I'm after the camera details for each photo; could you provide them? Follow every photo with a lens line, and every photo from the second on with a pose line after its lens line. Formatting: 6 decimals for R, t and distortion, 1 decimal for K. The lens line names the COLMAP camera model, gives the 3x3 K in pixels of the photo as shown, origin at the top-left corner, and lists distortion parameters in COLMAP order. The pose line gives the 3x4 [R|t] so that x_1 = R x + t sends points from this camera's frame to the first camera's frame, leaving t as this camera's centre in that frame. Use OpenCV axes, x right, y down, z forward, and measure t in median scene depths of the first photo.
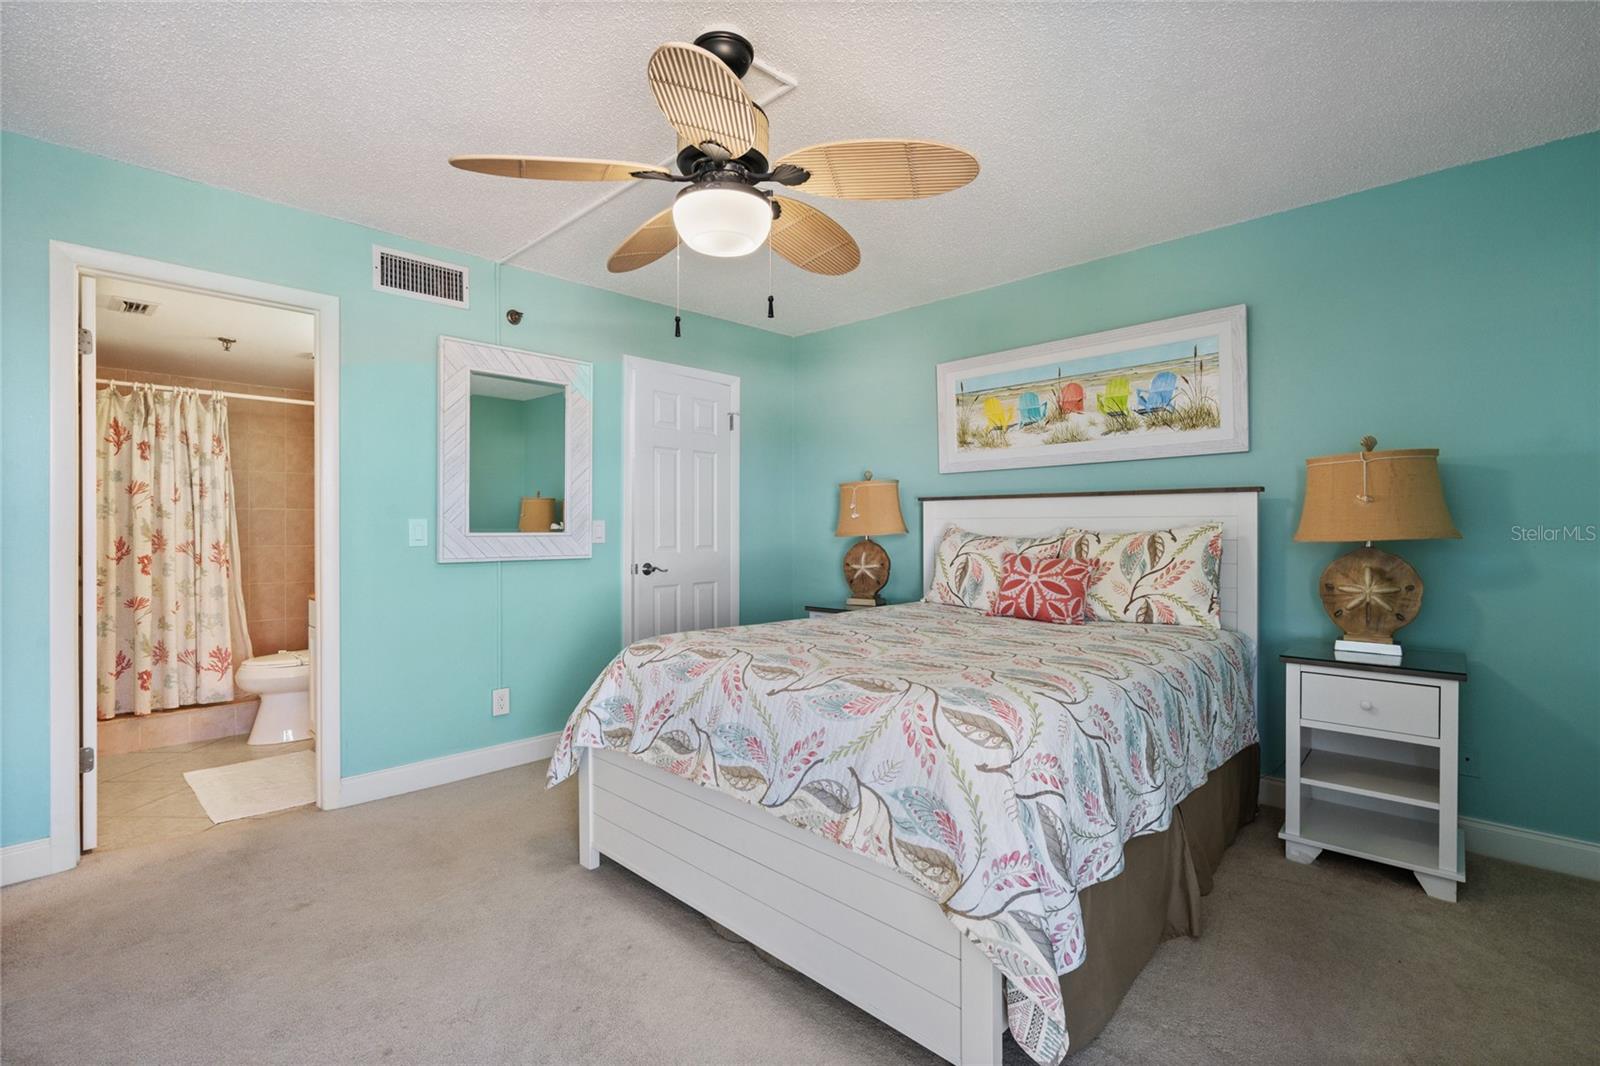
lens RADIAL K [[735.8, 0, 800.0], [0, 735.8, 533.0], [0, 0, 1]] dist [-0.001230, -0.000029]
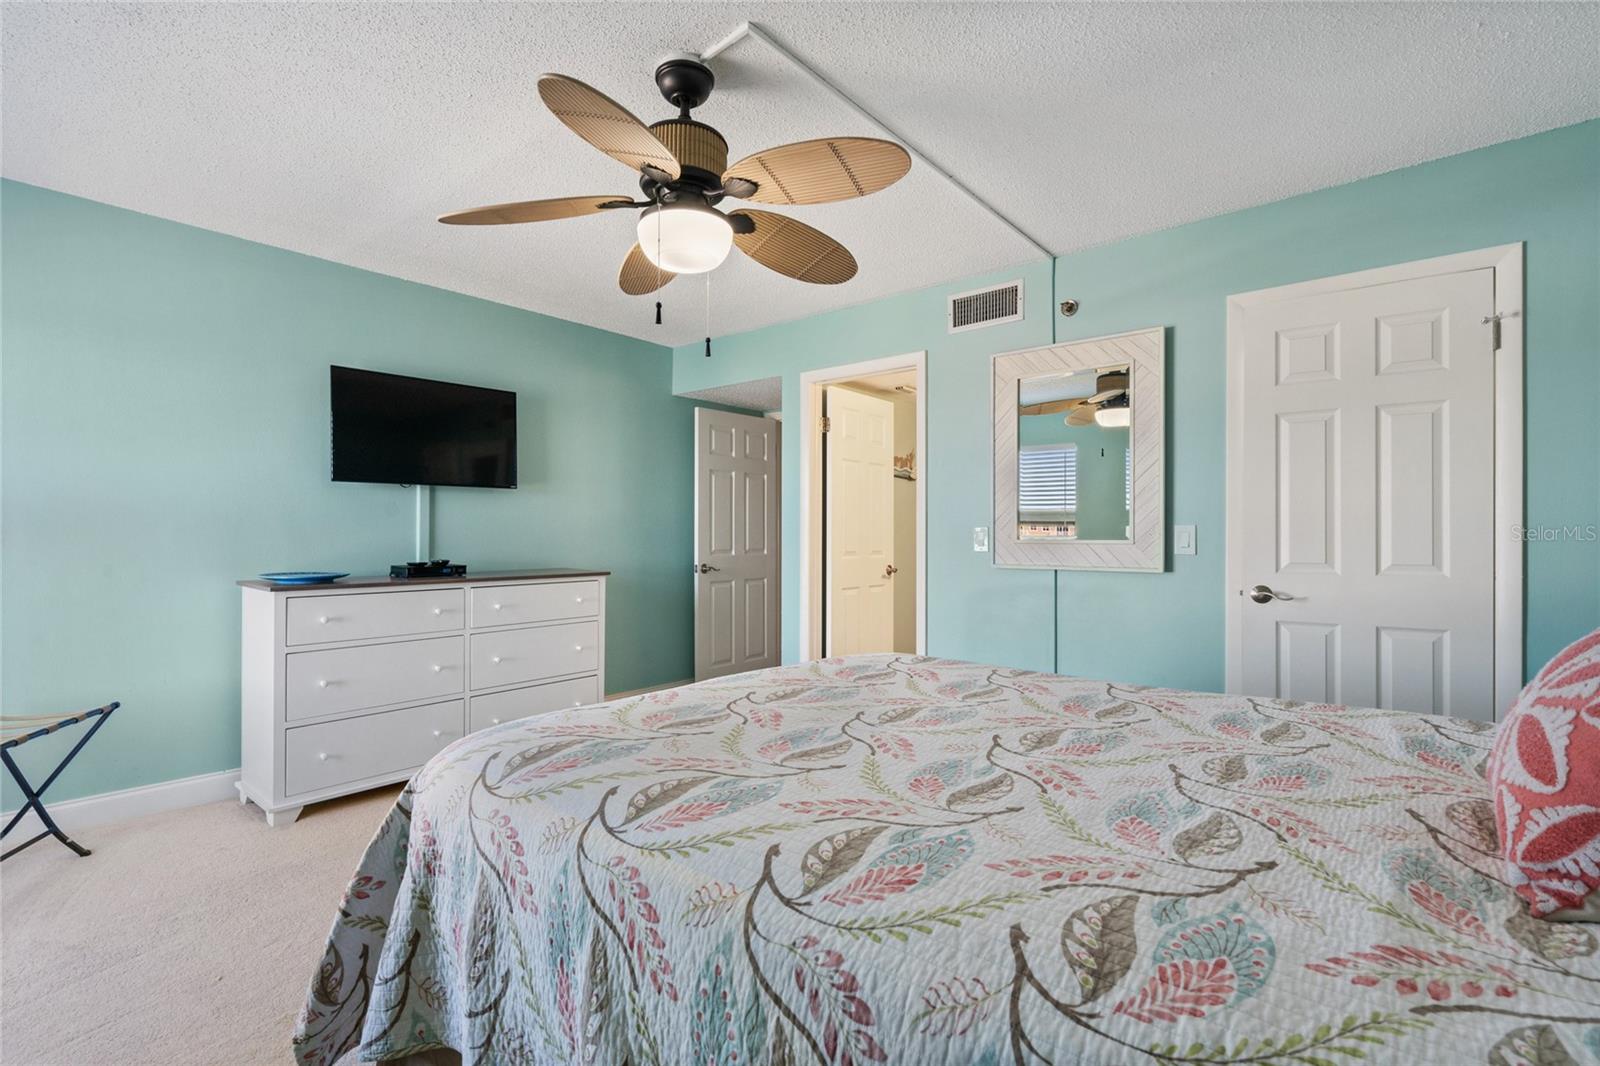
lens RADIAL K [[735.8, 0, 800.0], [0, 735.8, 533.0], [0, 0, 1]] dist [-0.001230, -0.000029]
pose [[0.047547, -0.001761, -0.998867, 0.709026], [-0.011279, 0.999934, -0.002300, -0.002647], [0.998805, 0.011376, 0.047524, 0.827375]]
